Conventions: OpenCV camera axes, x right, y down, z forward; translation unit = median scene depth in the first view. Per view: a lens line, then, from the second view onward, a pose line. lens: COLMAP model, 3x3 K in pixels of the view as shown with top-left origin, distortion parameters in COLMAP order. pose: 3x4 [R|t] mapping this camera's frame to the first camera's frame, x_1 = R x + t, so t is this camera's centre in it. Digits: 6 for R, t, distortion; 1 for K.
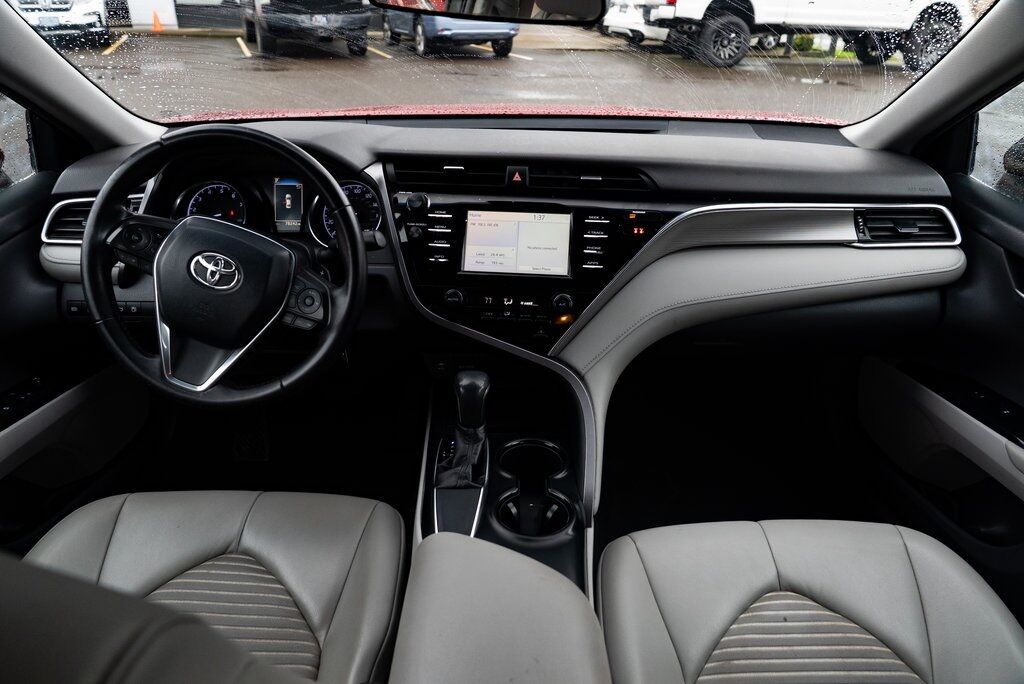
lens RADIAL K [[692.9, 0, 530.8], [0, 692.9, 352.1], [0, 0, 1]] dist [-0.033549, 0.020164]
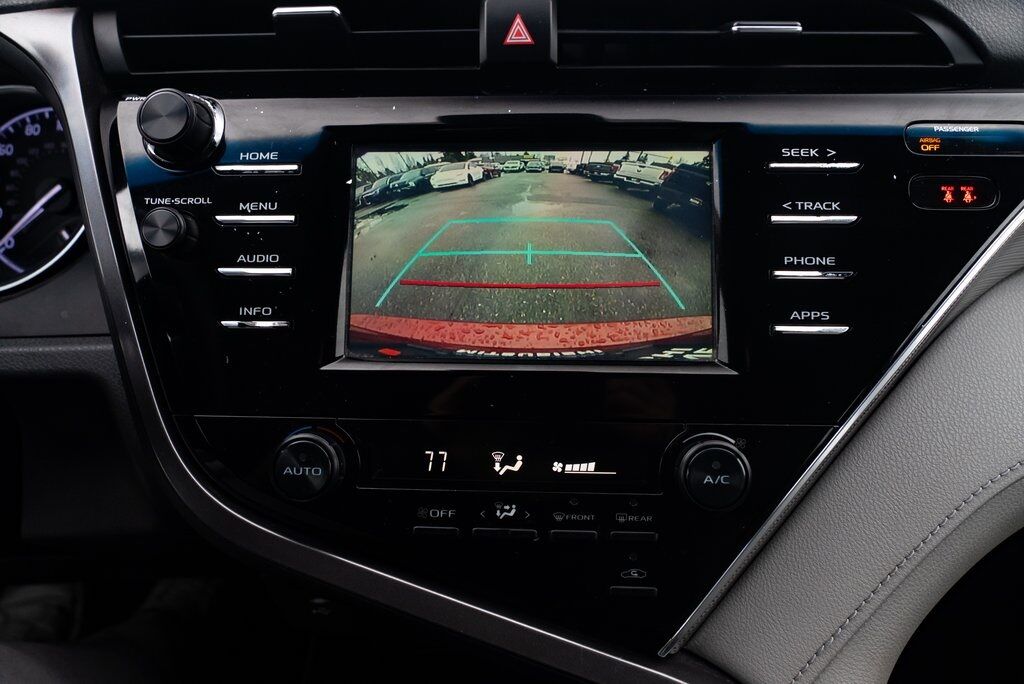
lens RADIAL K [[692.9, 0, 517.7], [0, 692.9, 341.6], [0, 0, 1]] dist [-0.033549, 0.020164]
pose [[0.999046, -0.039500, 0.018616, -0.031417], [0.039994, 0.998837, -0.026936, -0.112775], [-0.017530, 0.027655, 0.999464, 0.710925]]
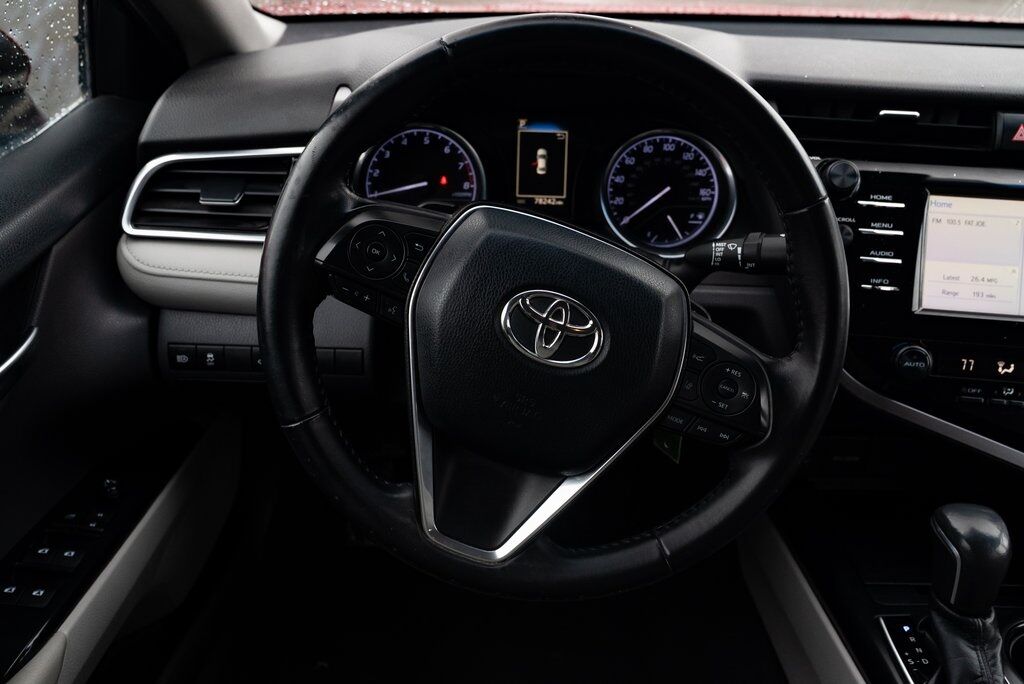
lens RADIAL K [[819.6, 0, 519.2], [0, 819.6, 339.6], [0, 0, 1]] dist [-0.009883, 0.007683]
pose [[0.999778, 0.020618, 0.004451, -0.410407], [-0.020786, 0.998911, 0.041768, -0.112359], [-0.003585, -0.041851, 0.999117, 0.360726]]
